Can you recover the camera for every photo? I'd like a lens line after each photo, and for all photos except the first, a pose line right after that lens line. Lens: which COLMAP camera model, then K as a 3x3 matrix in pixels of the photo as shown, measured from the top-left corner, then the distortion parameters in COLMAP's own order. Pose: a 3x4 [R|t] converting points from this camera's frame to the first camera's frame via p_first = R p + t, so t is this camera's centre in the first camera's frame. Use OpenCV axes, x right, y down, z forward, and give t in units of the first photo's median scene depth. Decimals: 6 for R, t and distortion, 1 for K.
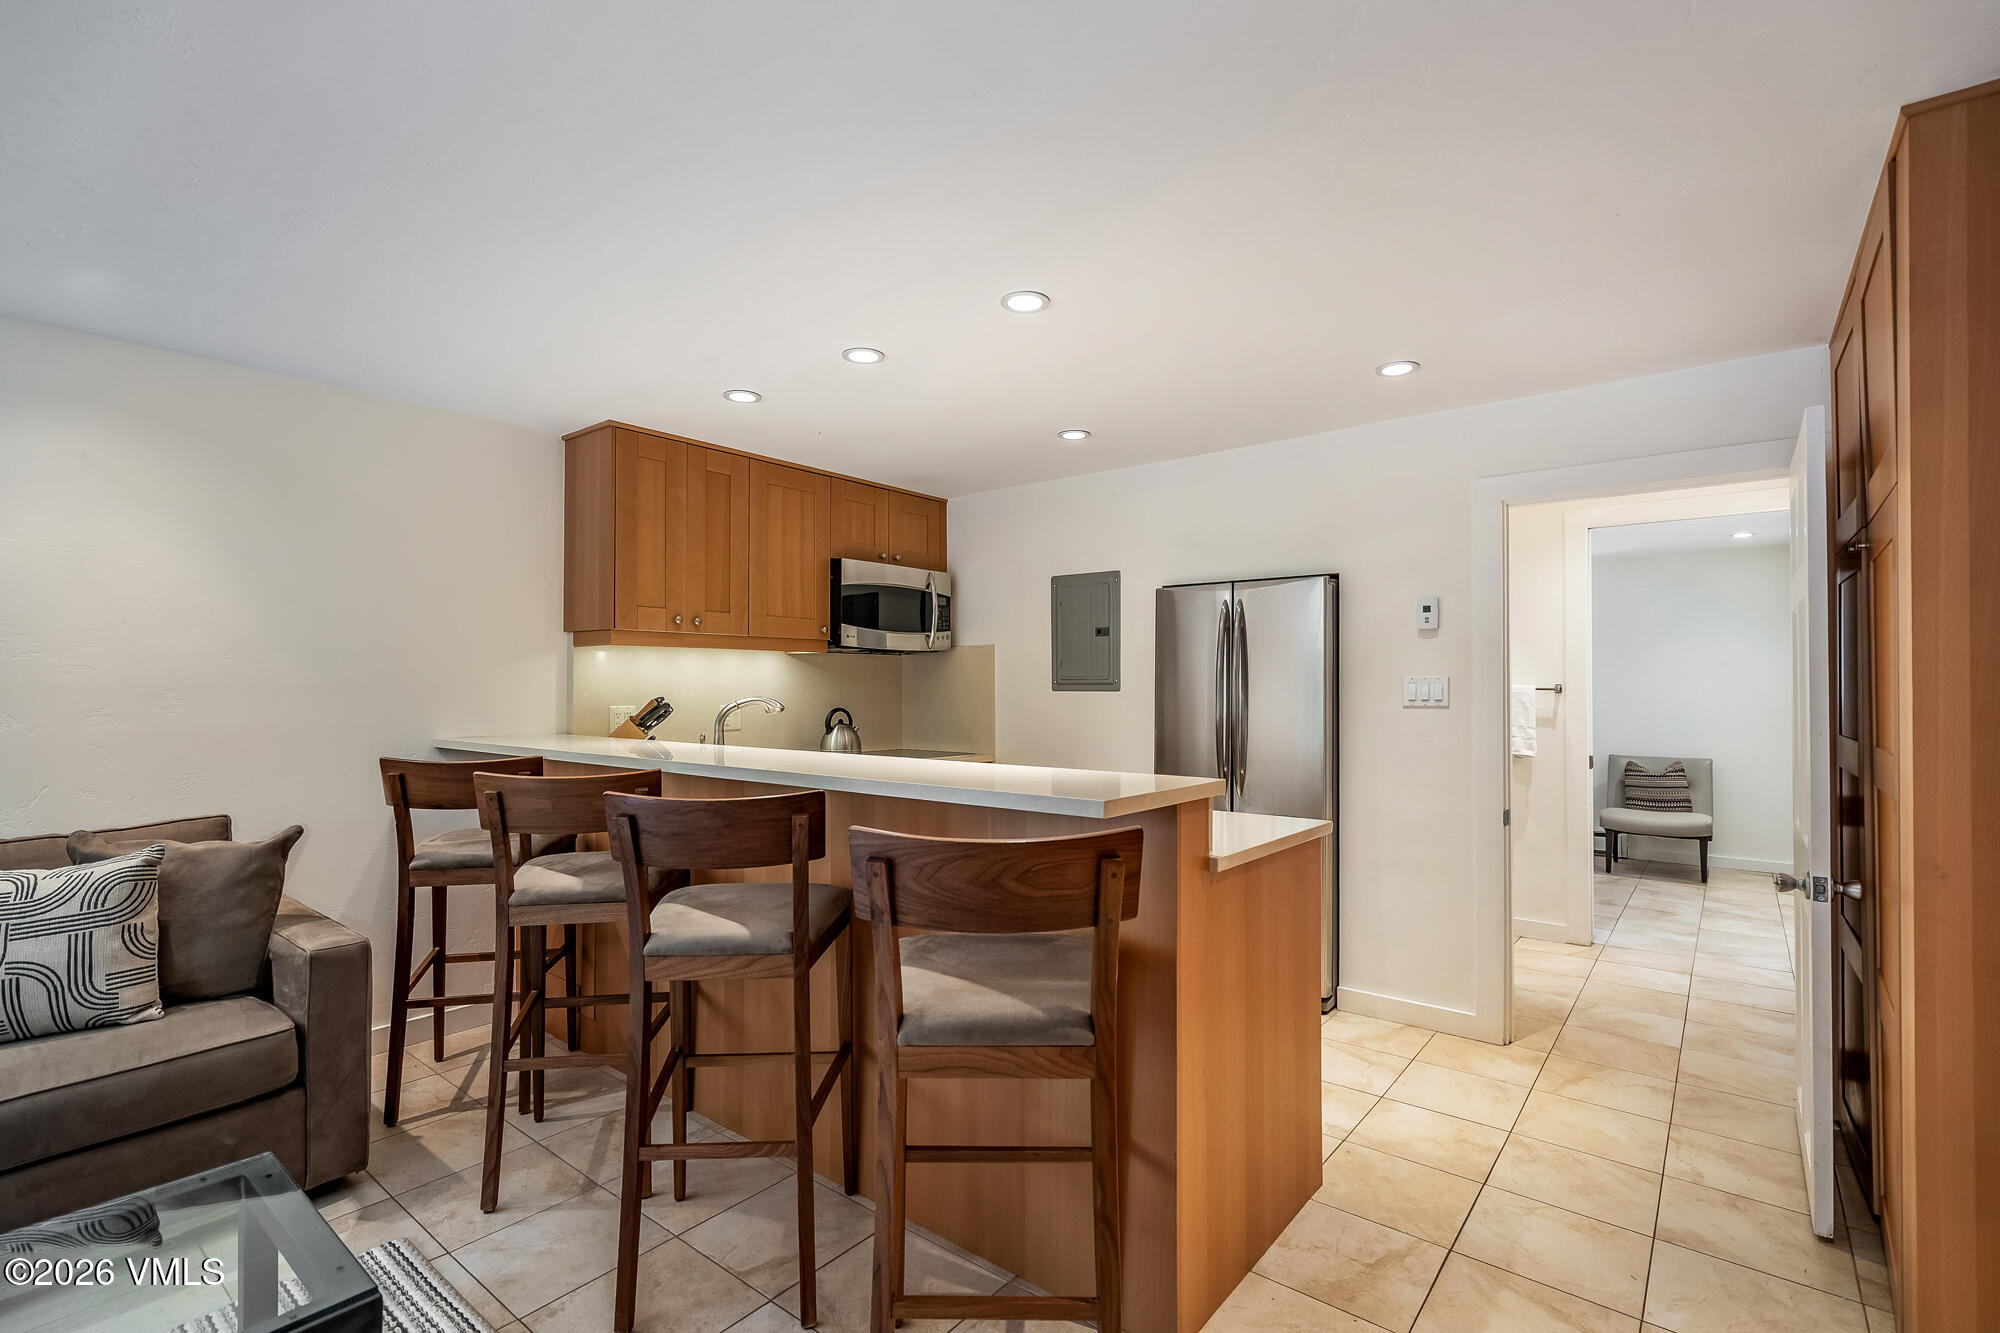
lens RADIAL K [[911.4, 0, 1011.5], [0, 911.4, 684.7], [0, 0, 1]] dist [-0.004110, 0.000394]
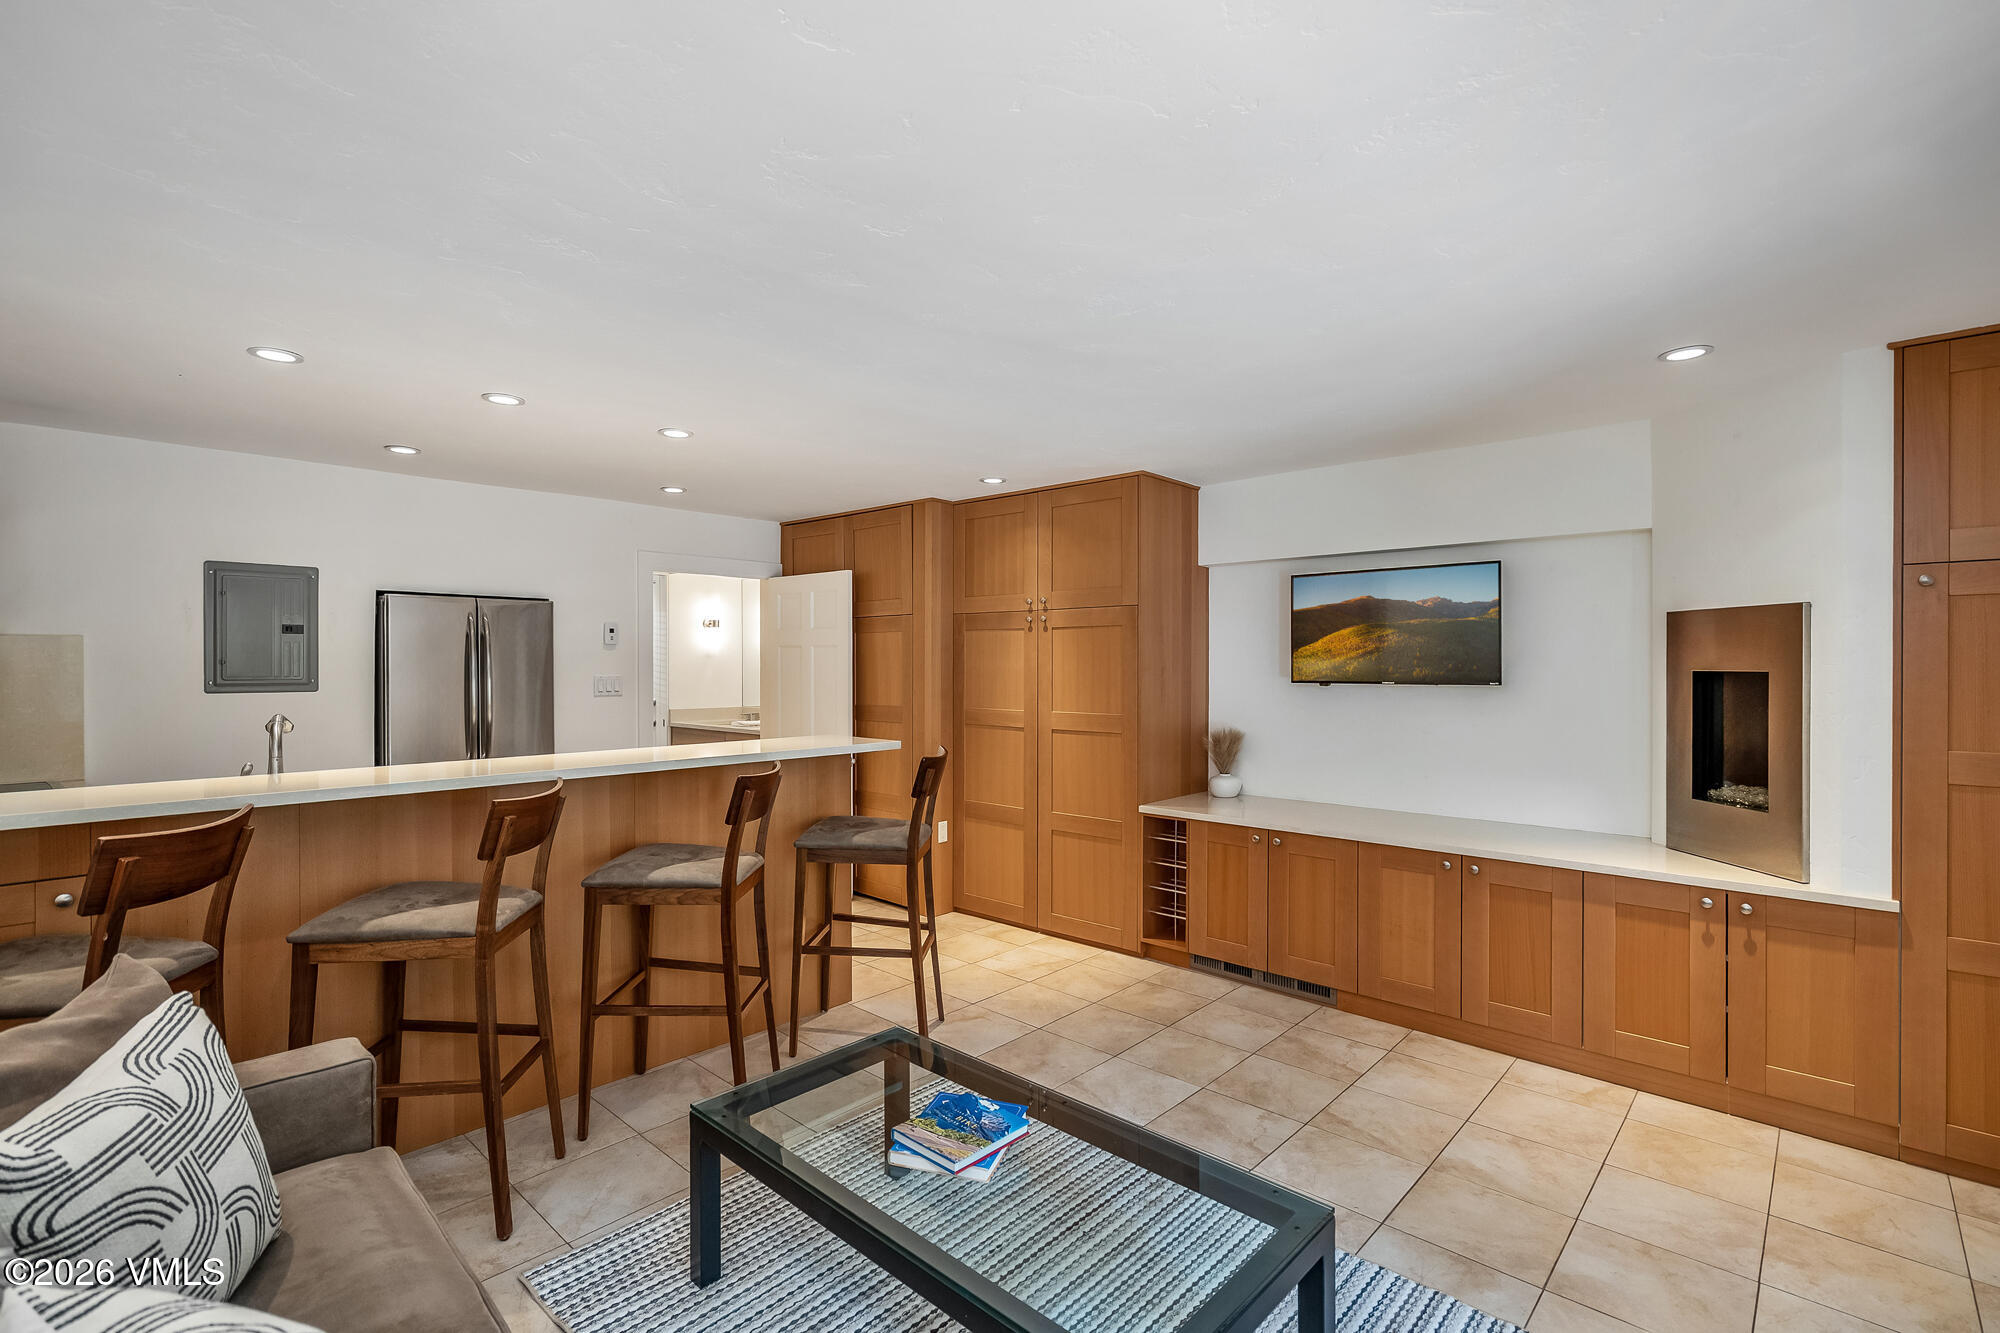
lens RADIAL K [[911.0, 0, 992.3], [0, 911.0, 667.5], [0, 0, 1]] dist [-0.002843, 0.000351]
pose [[0.078169, -0.006391, 0.996920, -1.288753], [-0.005011, 0.999964, 0.006803, -0.047027], [-0.996928, -0.005527, 0.078134, 0.334505]]
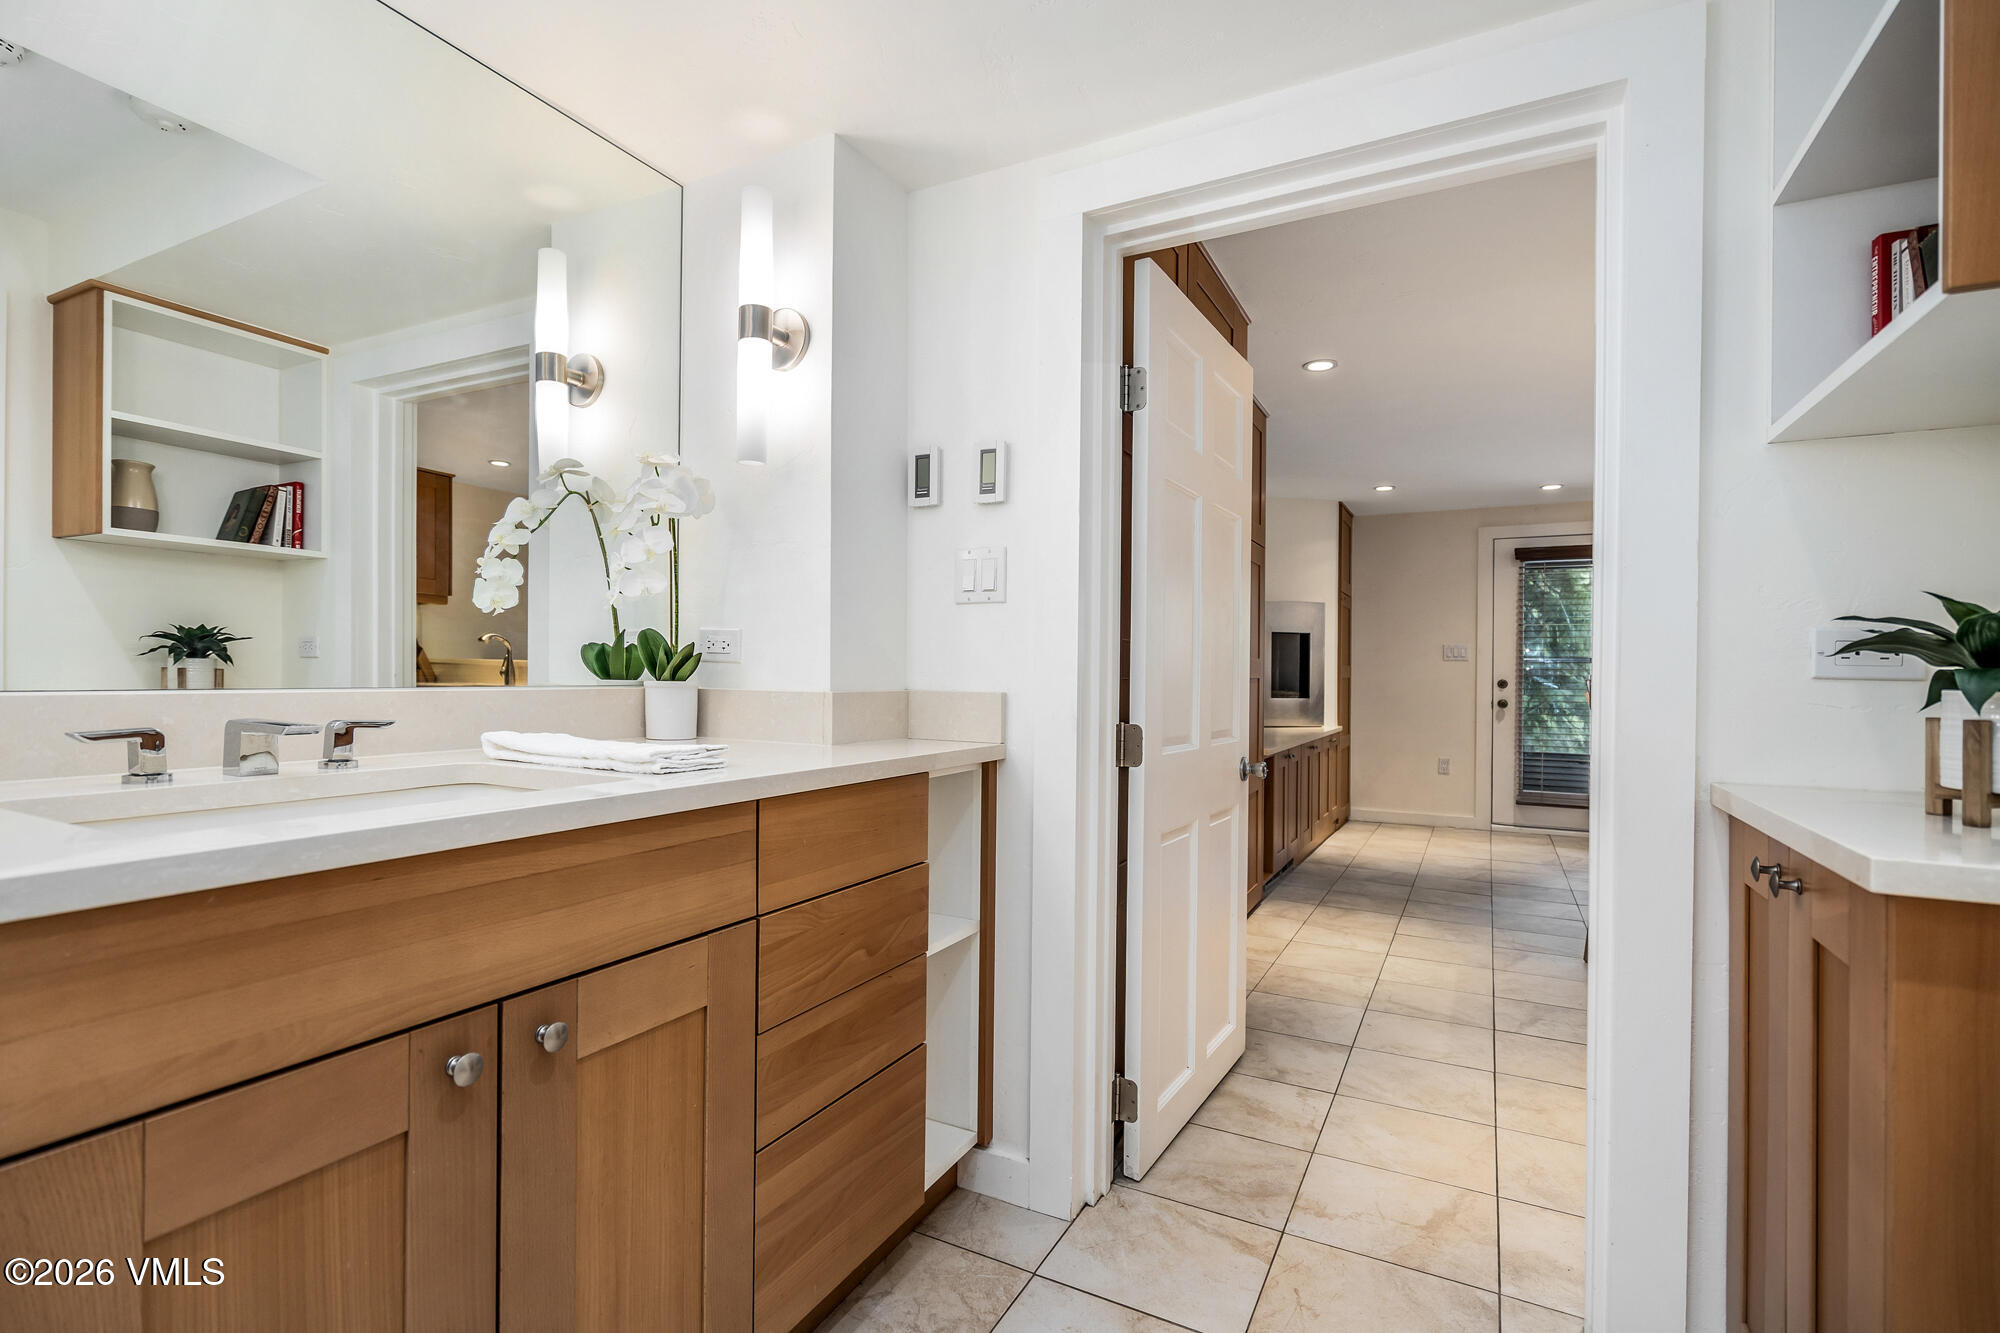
lens RADIAL K [[947.7, 0, 963.0], [0, 947.7, 663.3], [0, 0, 1]] dist [-0.002191, -0.000017]
pose [[-0.986286, -0.016420, -0.164228, 1.174985], [-0.014284, 0.999797, -0.014179, 0.089199], [0.164427, -0.011639, -0.986321, 1.775153]]
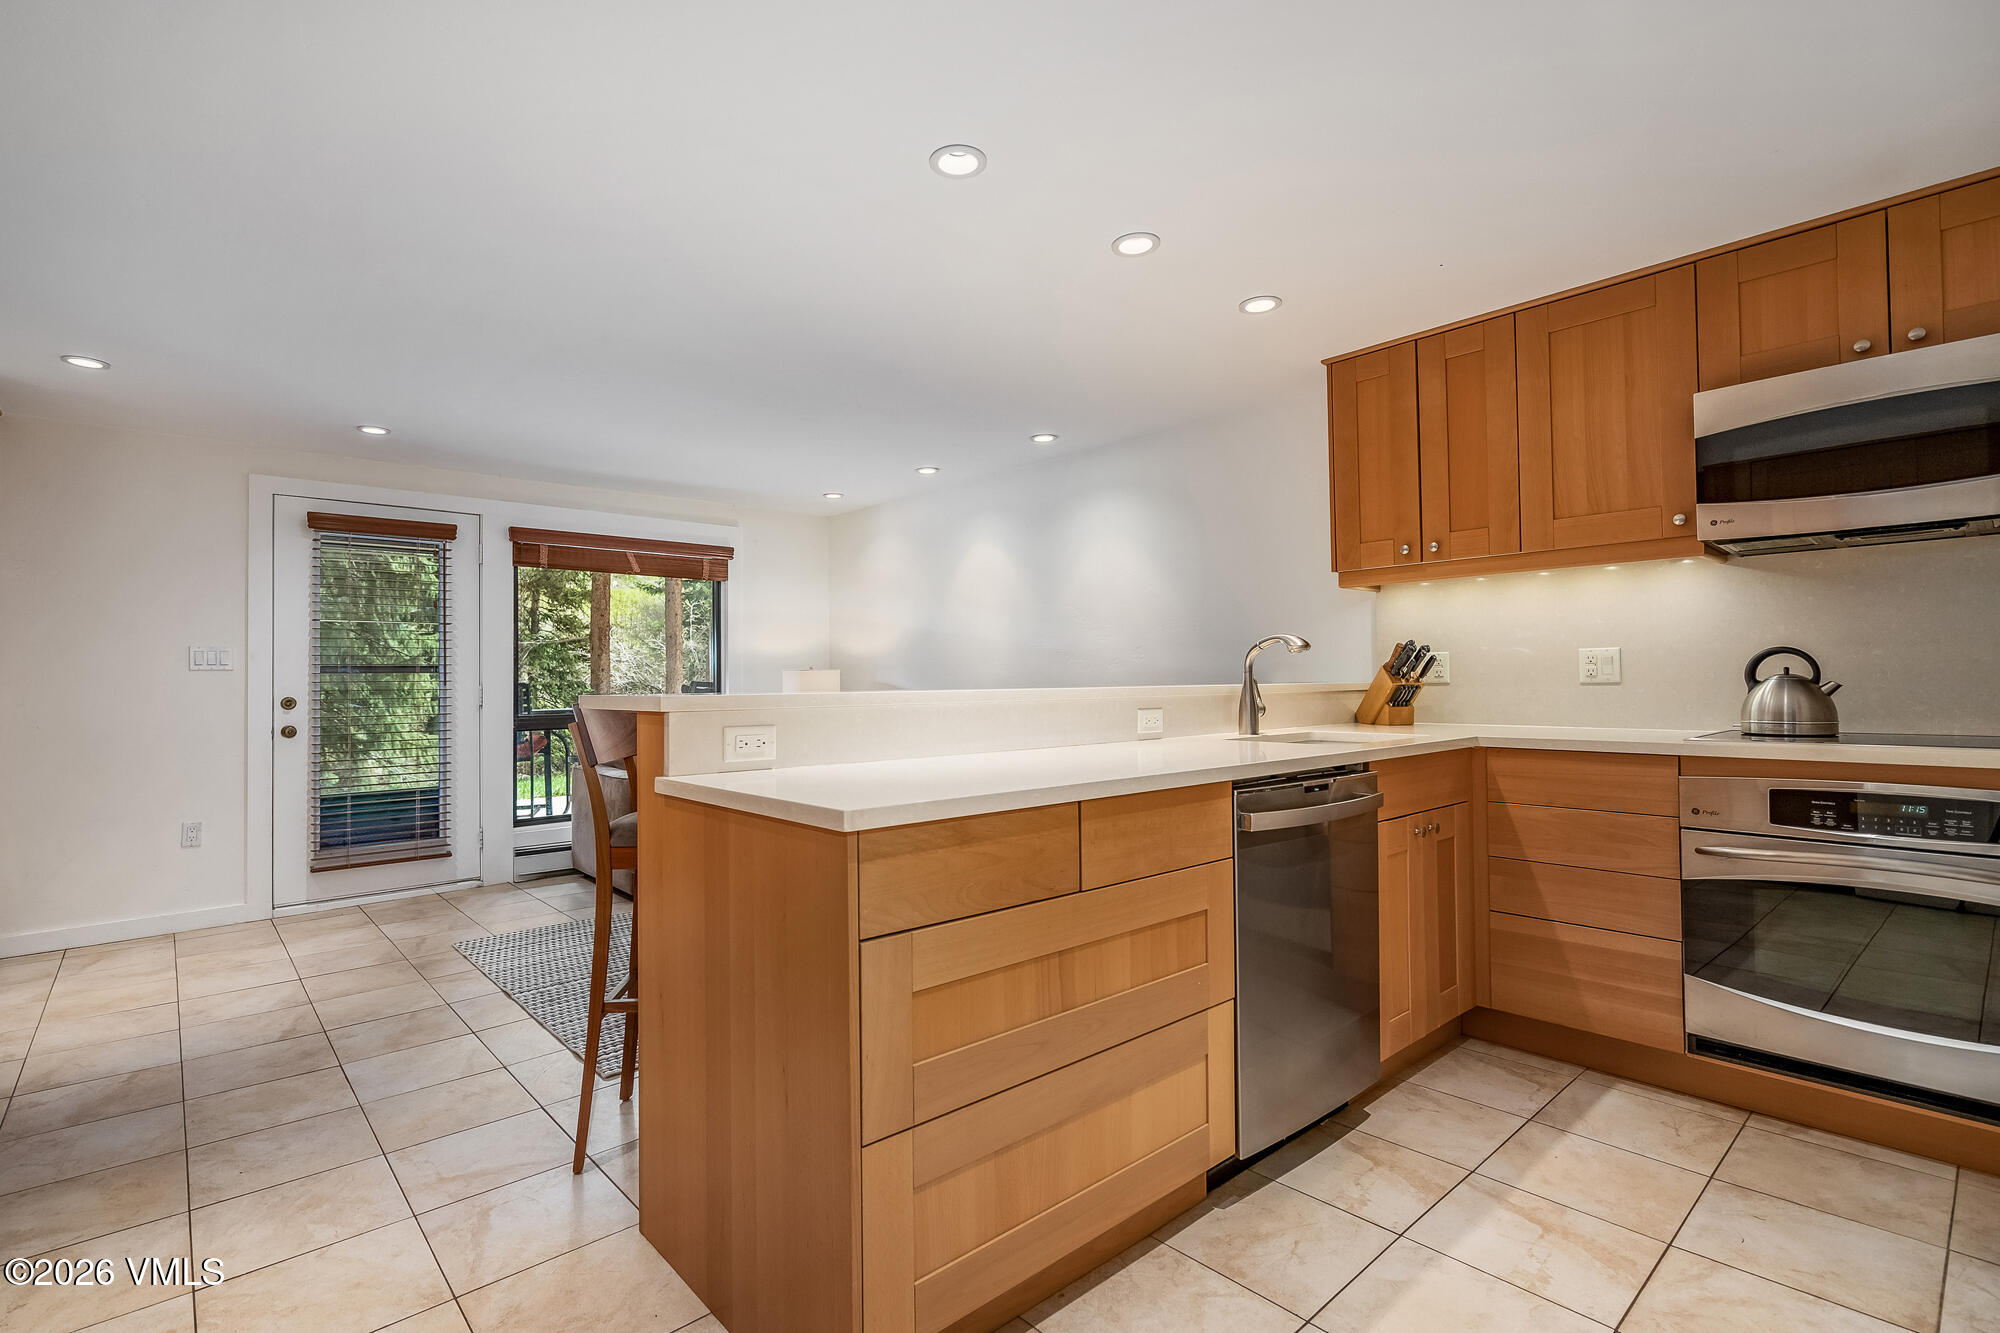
lens RADIAL K [[926.6, 0, 955.3], [0, 926.6, 668.6], [0, 0, 1]] dist [0.003480, -0.000332]
pose [[-0.190736, -0.015533, -0.981519, 0.786820], [0.012555, 0.999754, -0.018261, 0.069861], [0.981561, -0.015806, -0.190494, 1.048761]]
